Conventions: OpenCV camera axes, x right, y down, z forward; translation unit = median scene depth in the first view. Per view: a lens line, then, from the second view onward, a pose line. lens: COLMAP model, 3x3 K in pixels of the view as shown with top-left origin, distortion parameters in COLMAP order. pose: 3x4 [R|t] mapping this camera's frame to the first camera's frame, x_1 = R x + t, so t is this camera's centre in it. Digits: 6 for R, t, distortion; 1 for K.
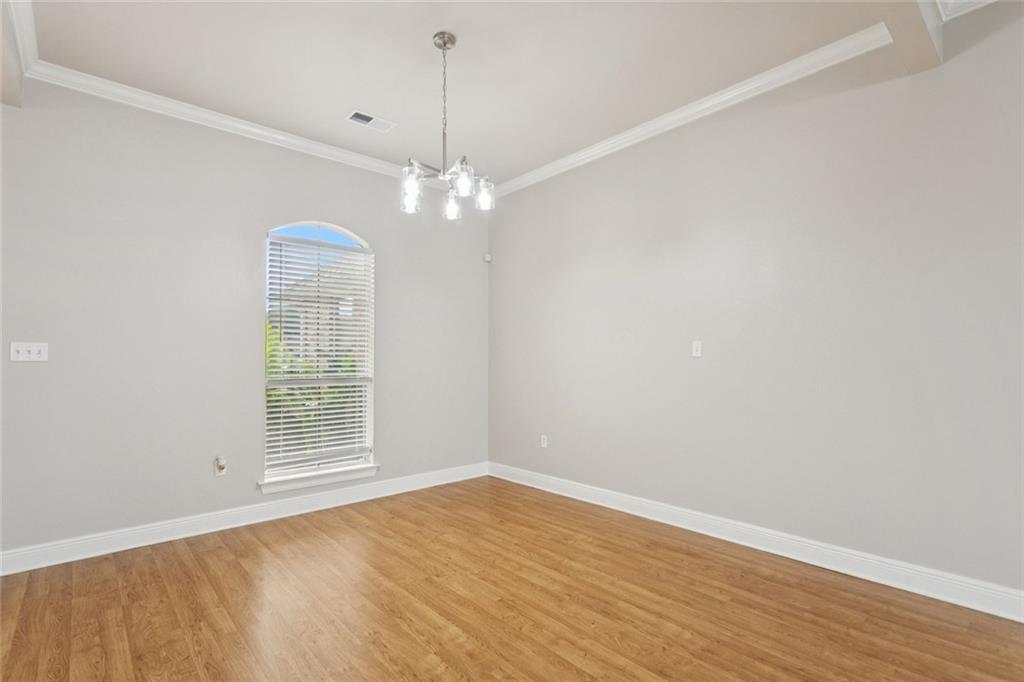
lens RADIAL K [[486.6, 0, 506.7], [0, 486.6, 353.5], [0, 0, 1]] dist [0.001923, 0.000623]
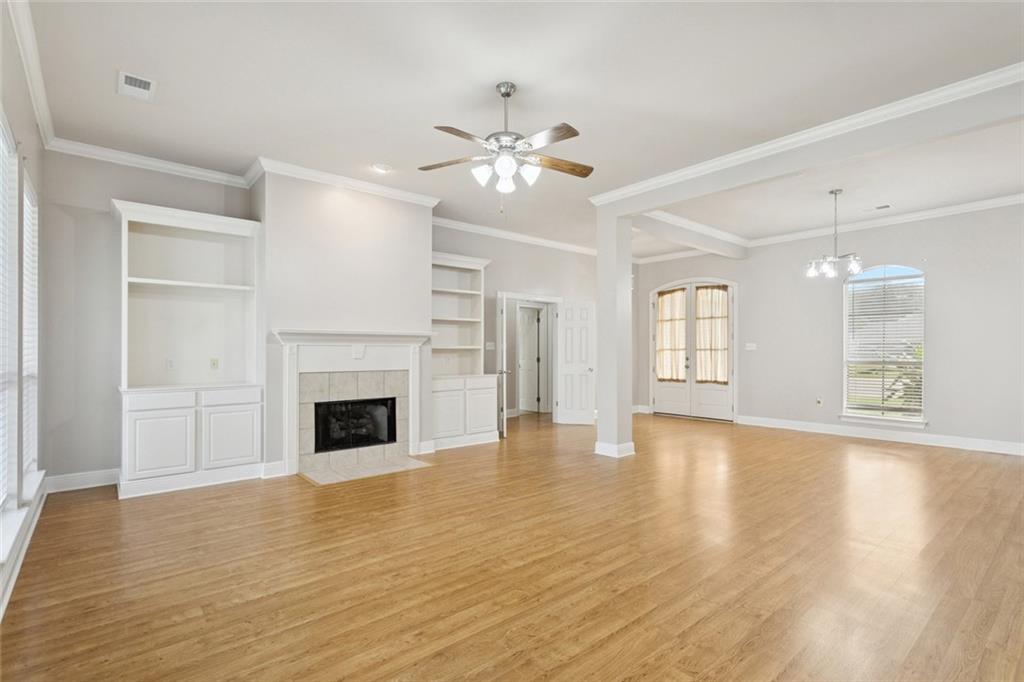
lens RADIAL K [[488.5, 0, 509.2], [0, 488.5, 348.9], [0, 0, 1]] dist [-0.003463, -0.000017]
pose [[-0.022059, -0.000350, -0.999757, 1.232176], [0.014402, 0.999896, -0.000668, -0.005773], [0.999653, -0.014414, -0.022051, -0.208511]]
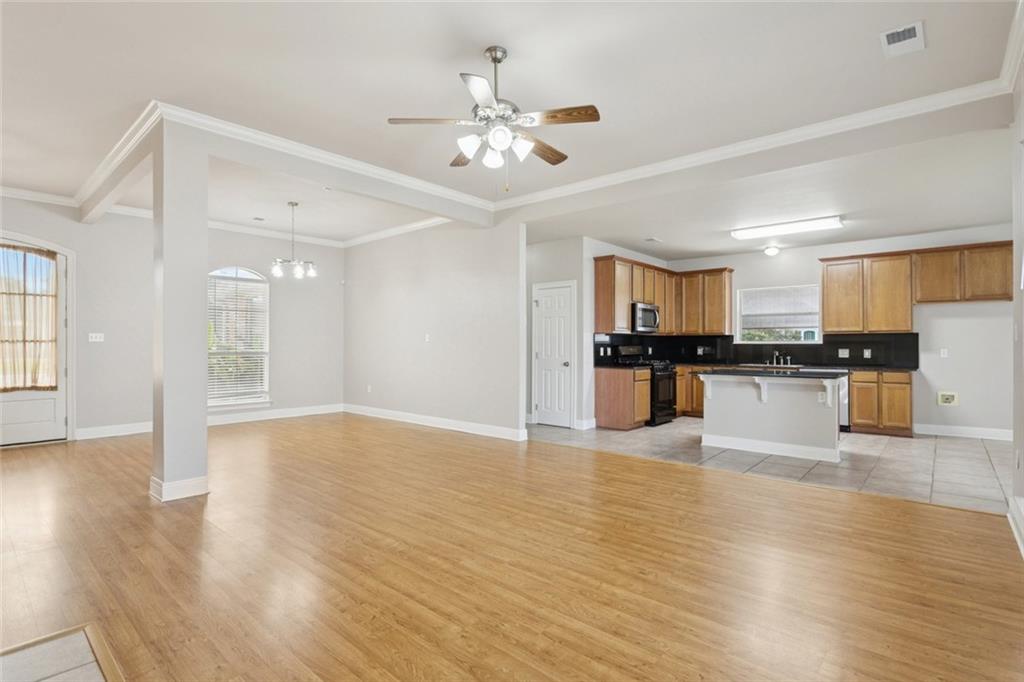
lens RADIAL K [[503.2, 0, 505.6], [0, 503.2, 350.0], [0, 0, 1]] dist [-0.020511, -0.000185]
pose [[0.992273, 0.005035, 0.123971, 0.370654], [-0.008084, 0.999677, 0.024102, -0.011116], [-0.123810, -0.024917, 0.991993, -0.954934]]
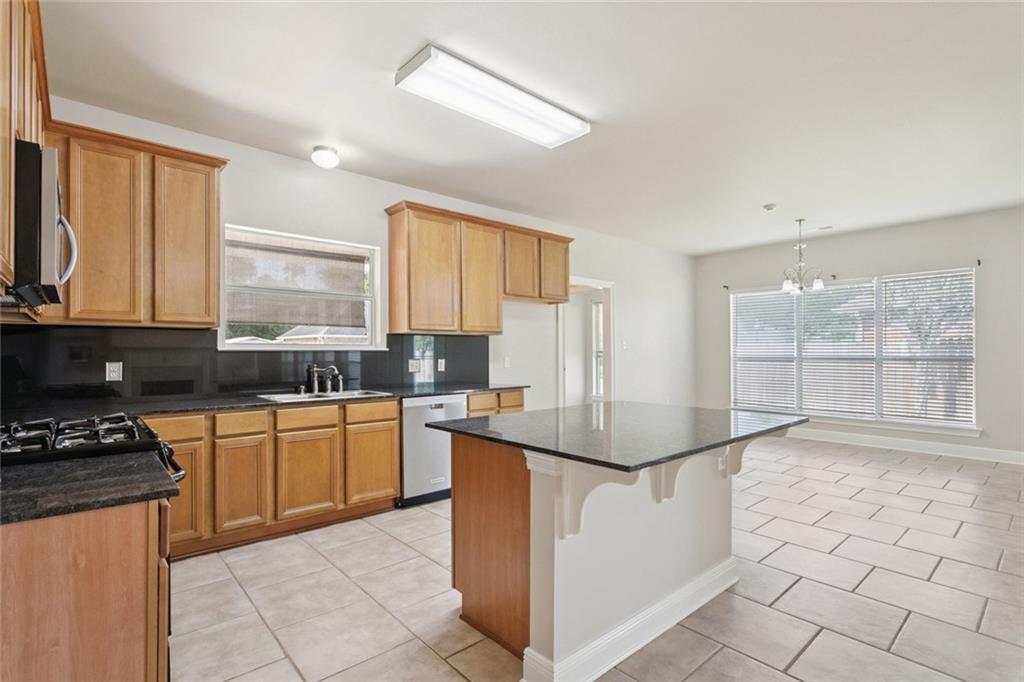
lens RADIAL K [[486.6, 0, 506.7], [0, 486.6, 353.5], [0, 0, 1]] dist [0.001923, 0.000623]
pose [[0.004925, 0.001899, 0.999986, 0.699905], [-0.013966, 0.999901, -0.001830, 0.004617], [-0.999890, -0.013957, 0.004951, 0.398332]]
